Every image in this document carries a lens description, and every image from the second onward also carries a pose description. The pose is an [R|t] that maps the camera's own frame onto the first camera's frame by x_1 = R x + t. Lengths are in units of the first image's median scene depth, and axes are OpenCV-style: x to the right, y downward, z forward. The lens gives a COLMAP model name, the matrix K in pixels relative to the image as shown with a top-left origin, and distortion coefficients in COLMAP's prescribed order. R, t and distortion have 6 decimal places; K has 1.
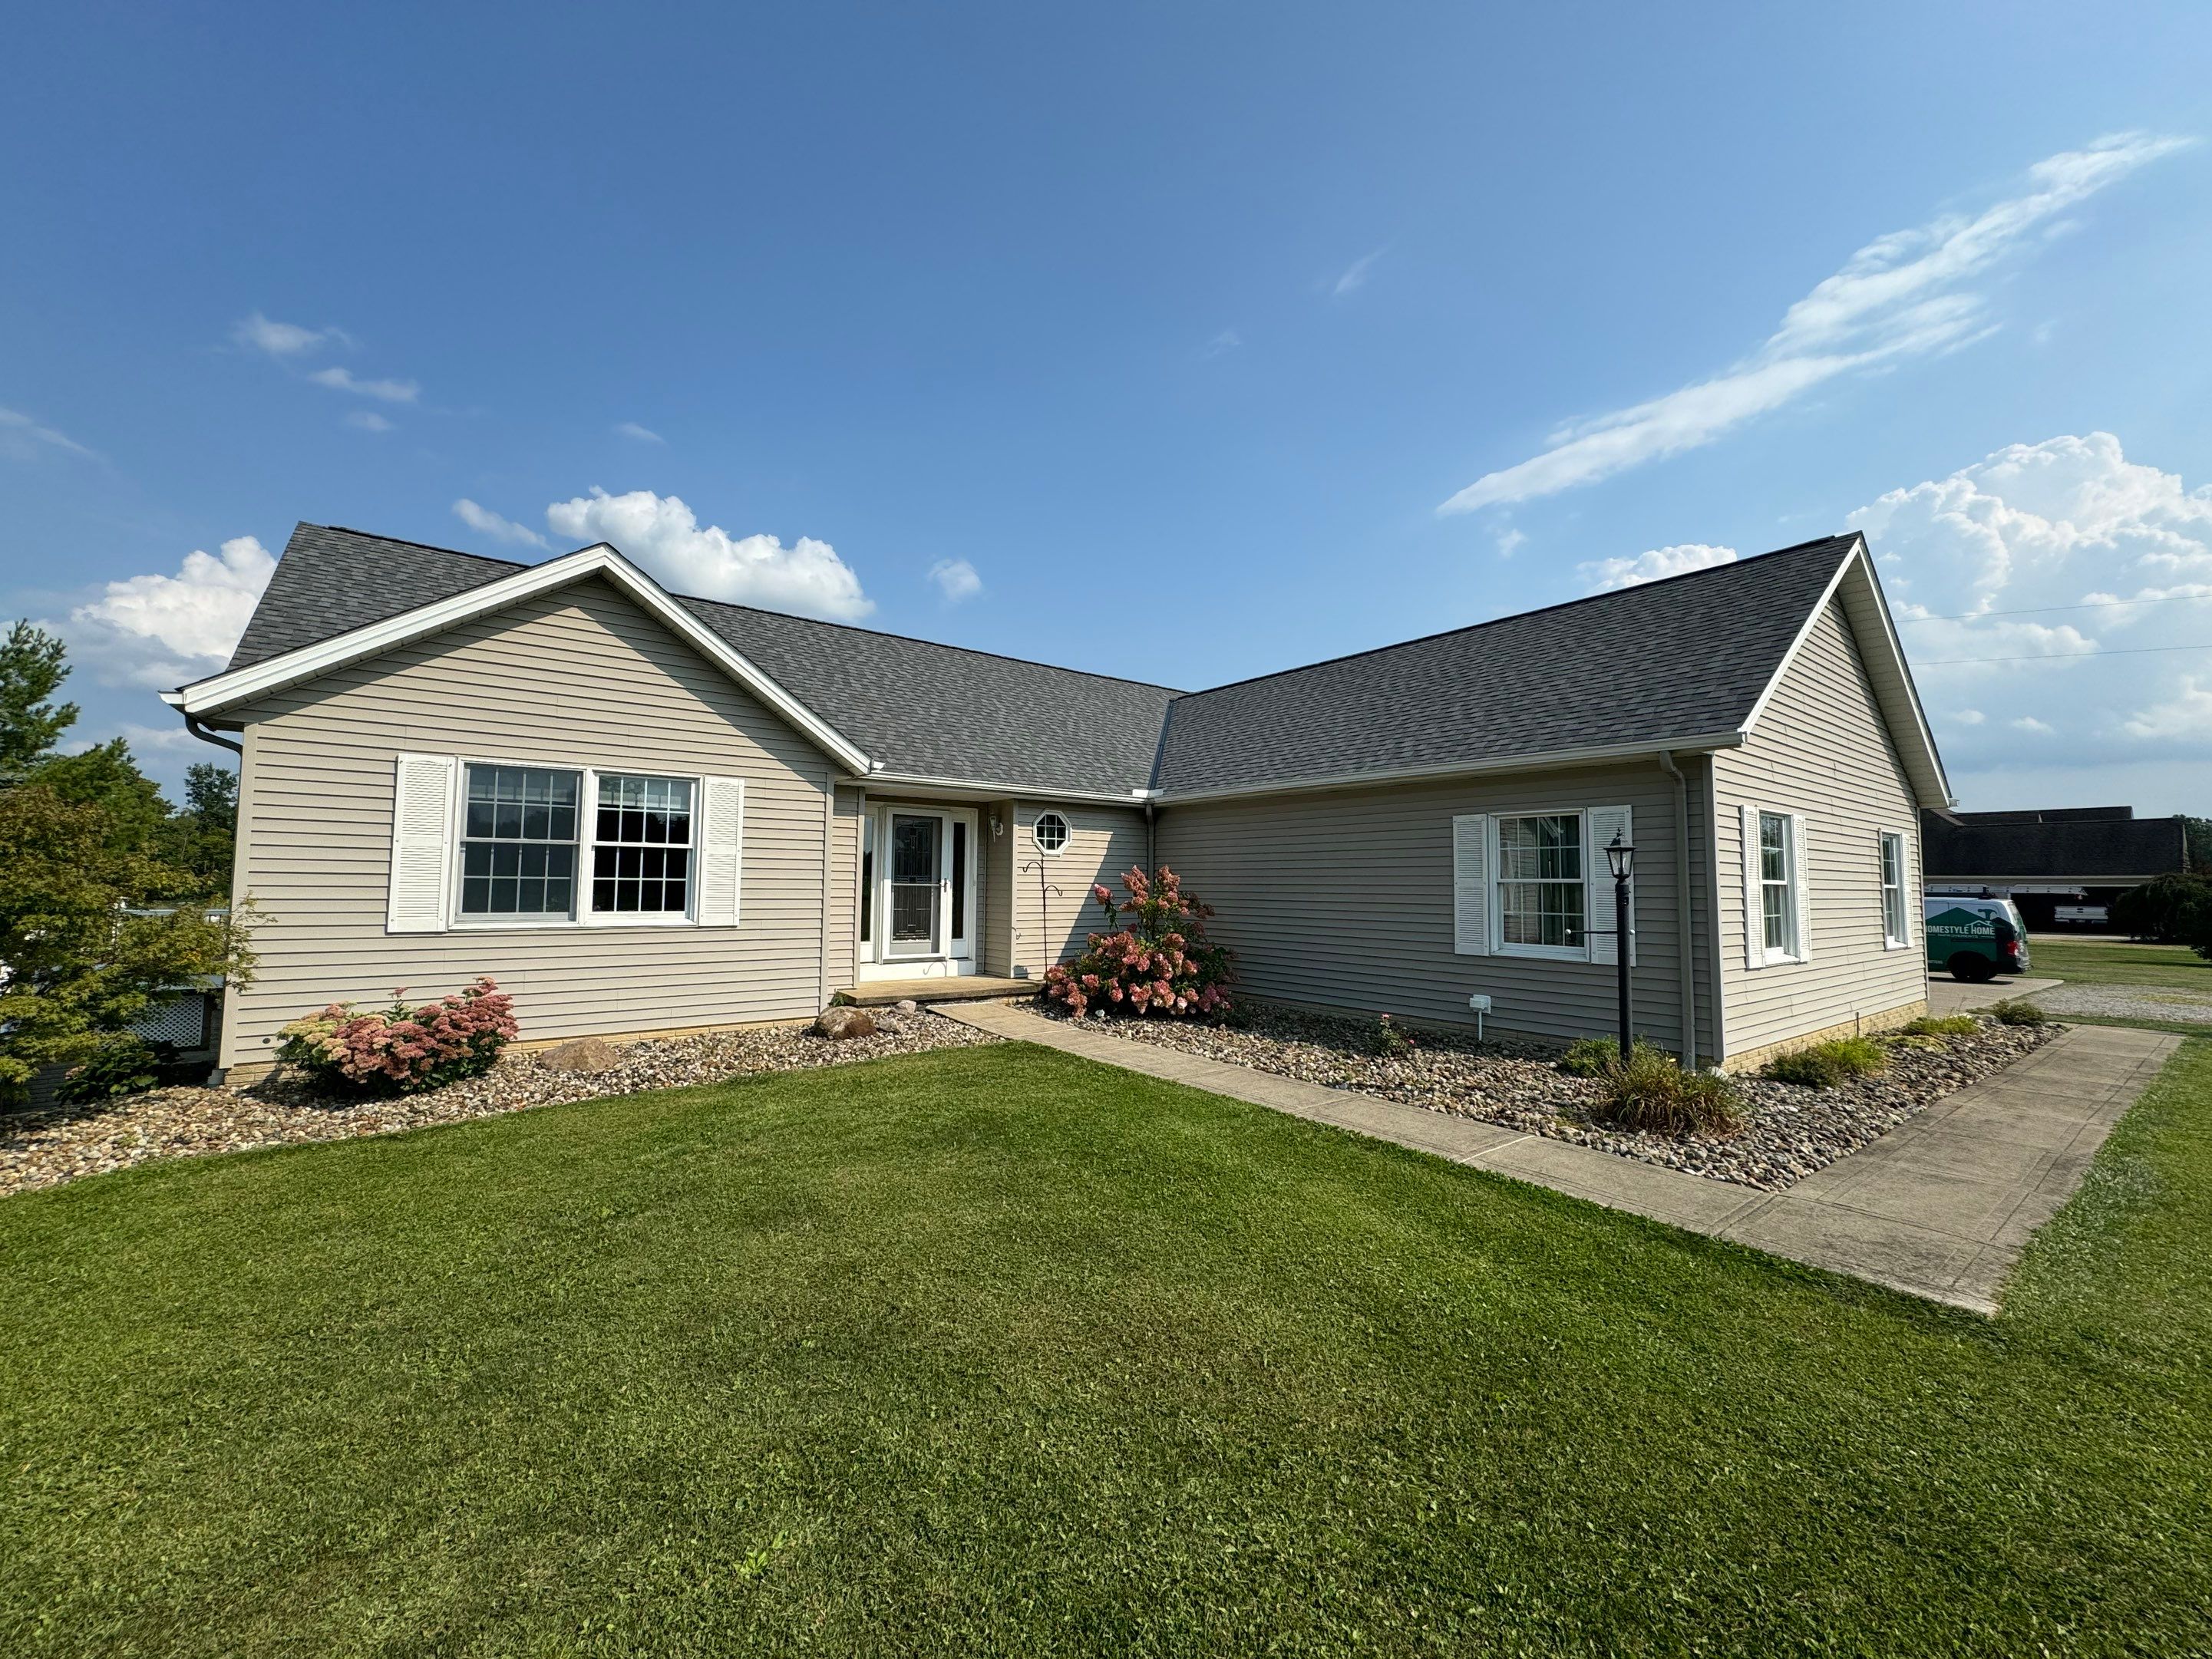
lens RADIAL K [[878.3, 0, 1105.5], [0, 878.3, 828.2], [0, 0, 1]] dist [-0.001929, 0.000534]
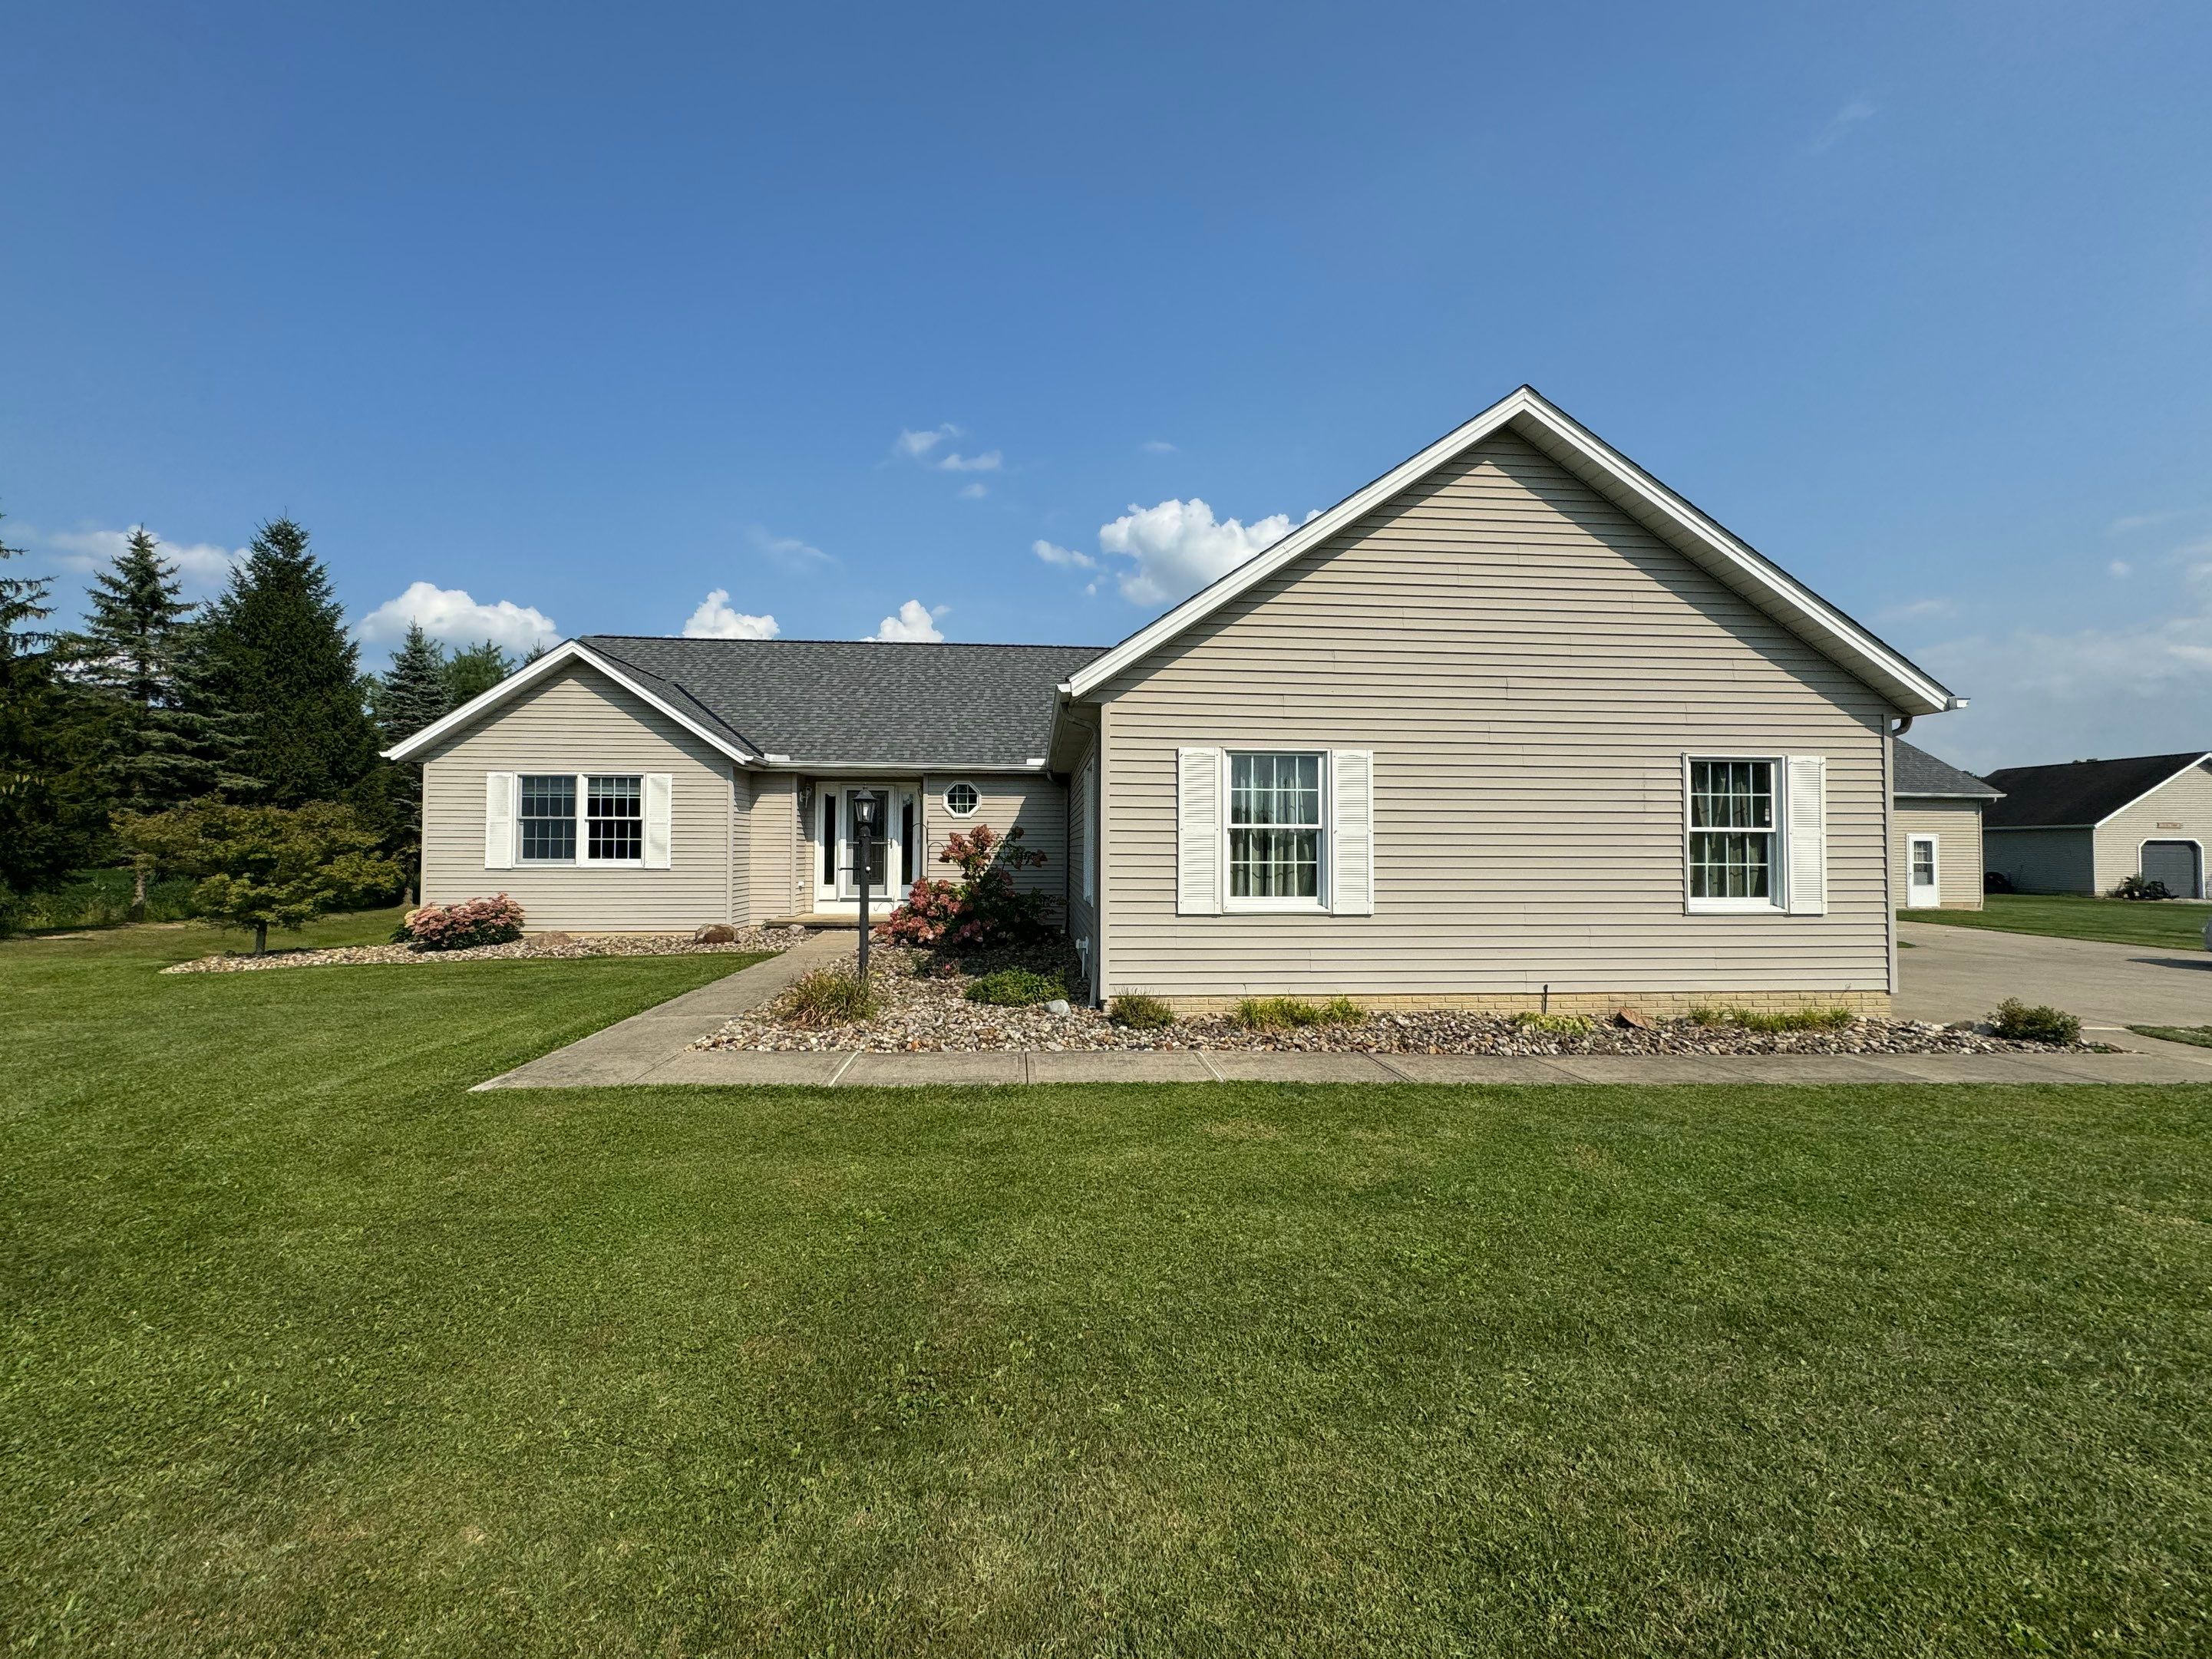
lens RADIAL K [[878.3, 0, 1106.4], [0, 878.3, 846.6], [0, 0, 1]] dist [-0.001929, 0.000534]
pose [[0.838252, -0.008516, -0.545217, 0.955403], [0.040201, 0.998122, 0.046218, 0.027707], [0.543799, -0.060660, 0.837020, 0.106680]]
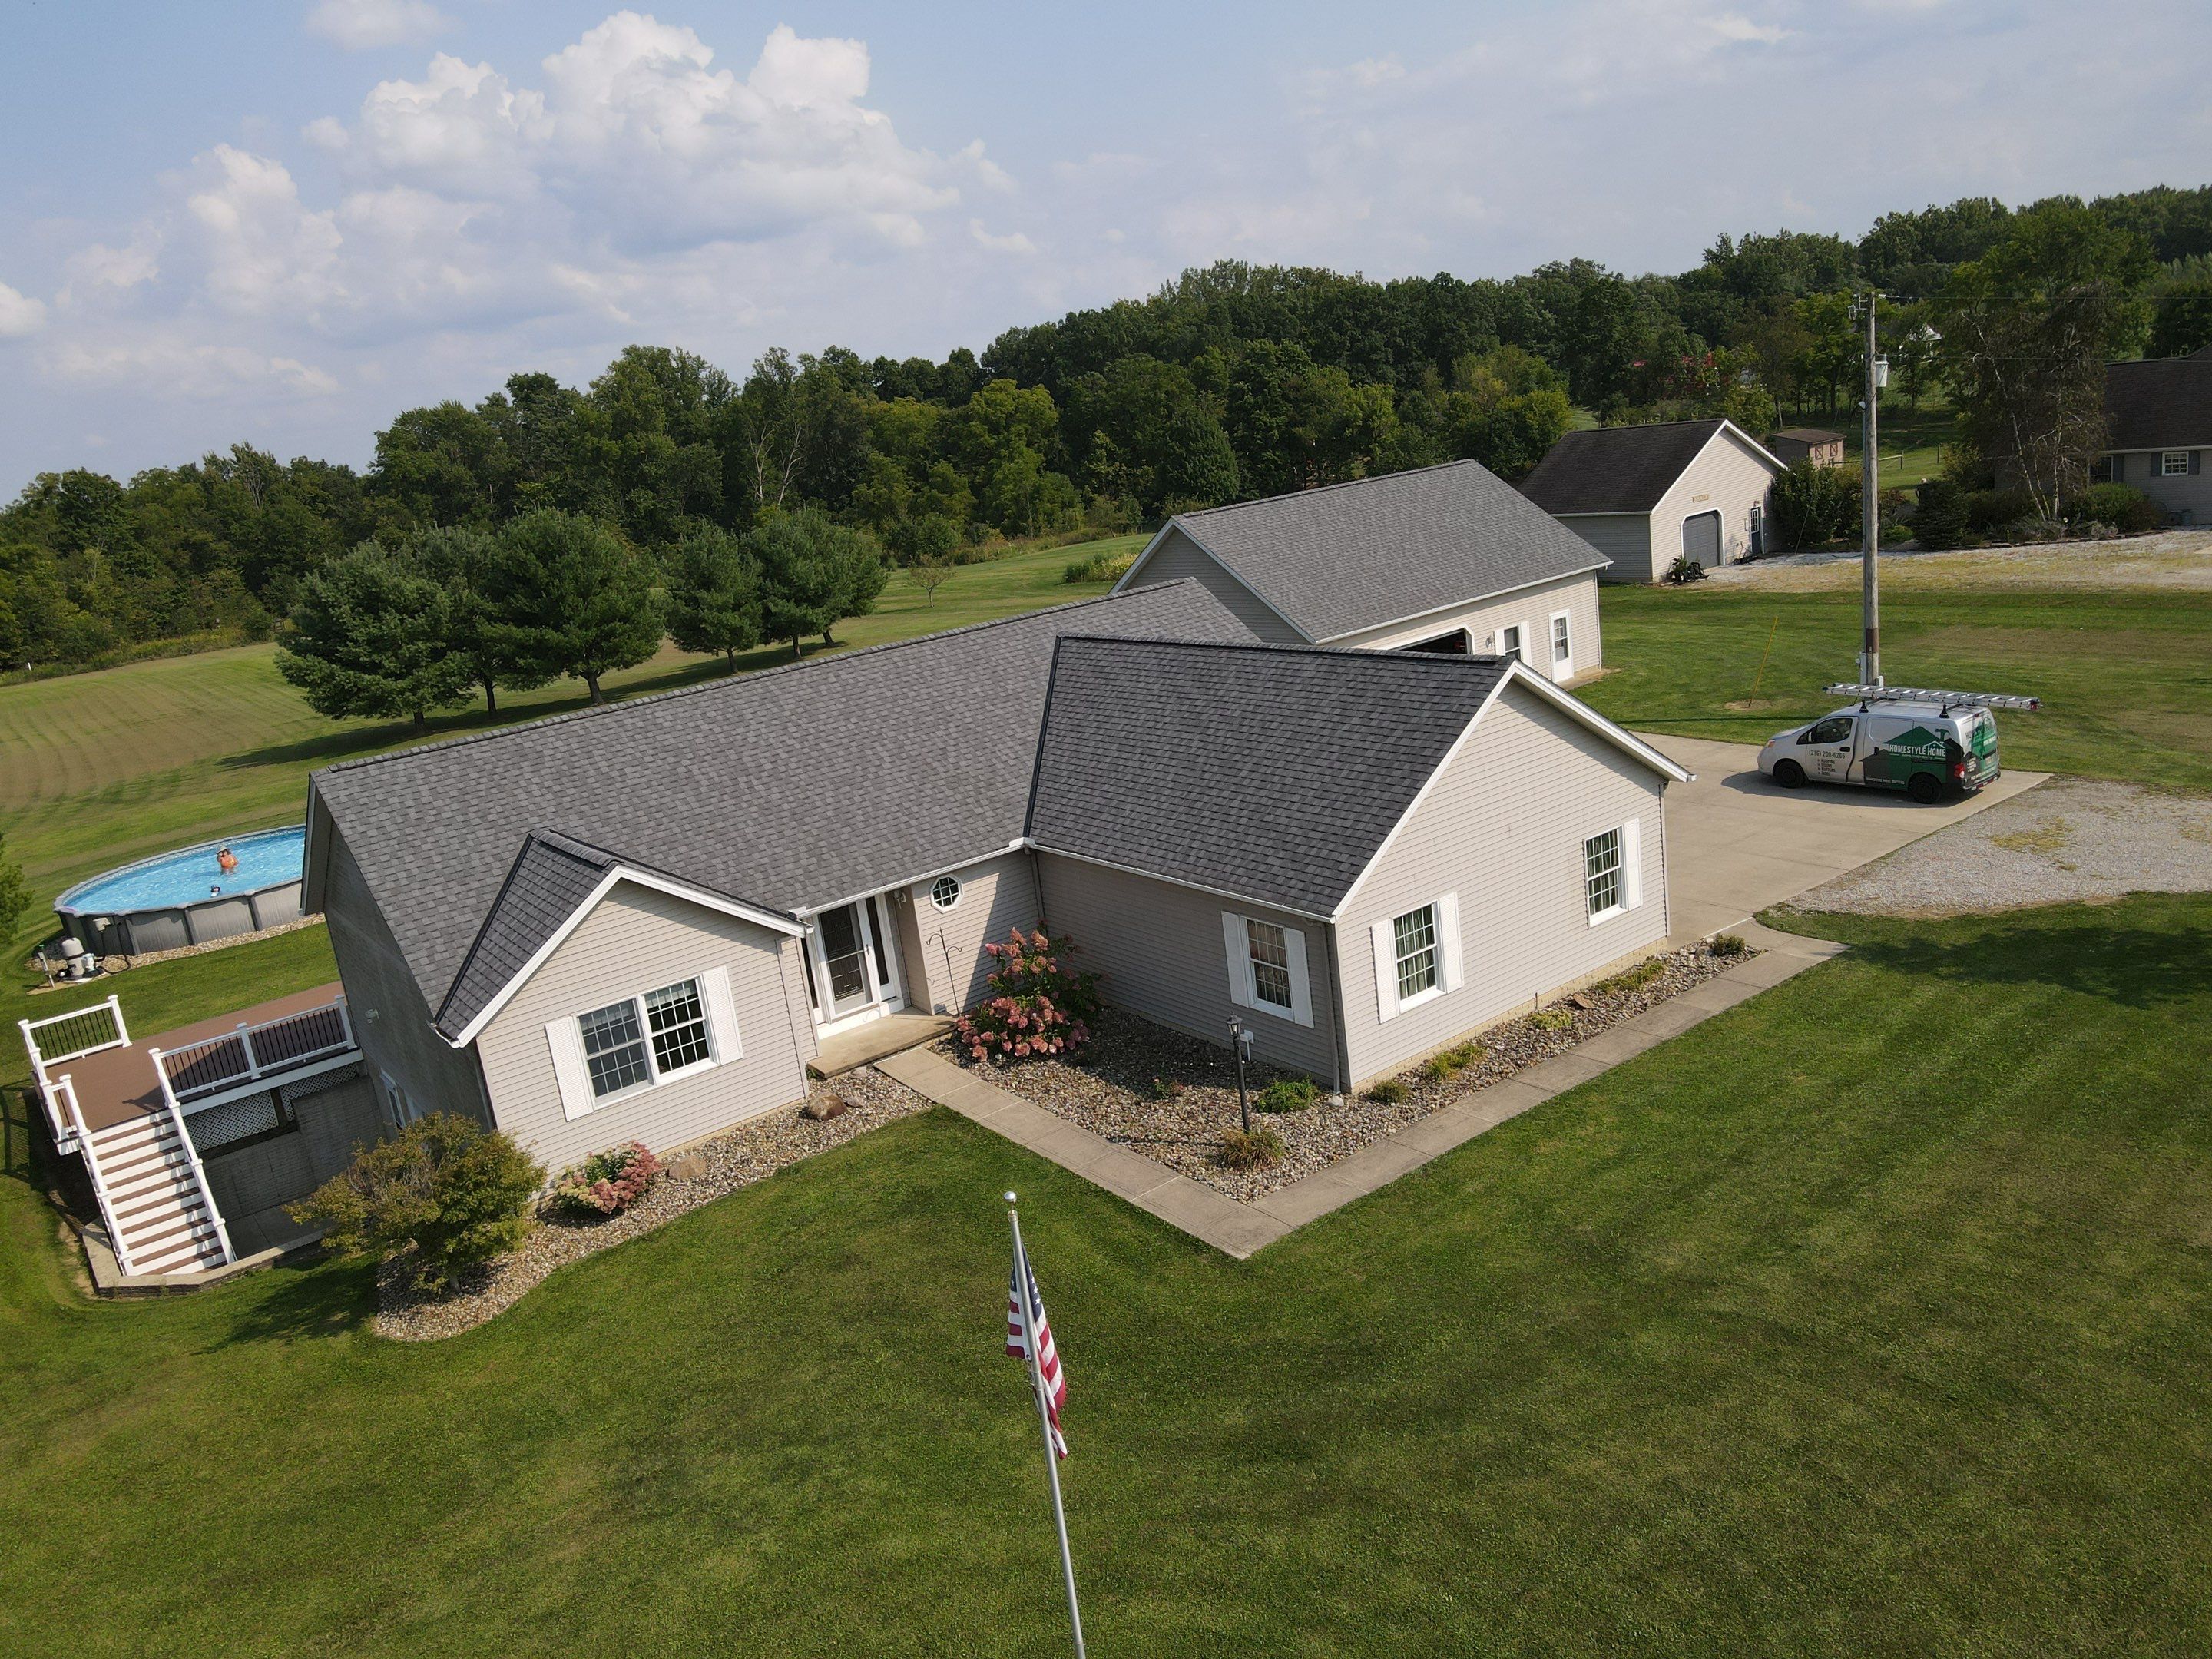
lens RADIAL K [[1638.8, 0, 1107.0], [0, 1638.8, 820.5], [0, 0, 1]] dist [-0.010621, 0.000250]
pose [[0.990871, -0.128091, -0.042037, 0.326775], [0.134810, 0.939491, 0.314933, -0.947938], [-0.000847, -0.317725, 0.948183, -1.357941]]
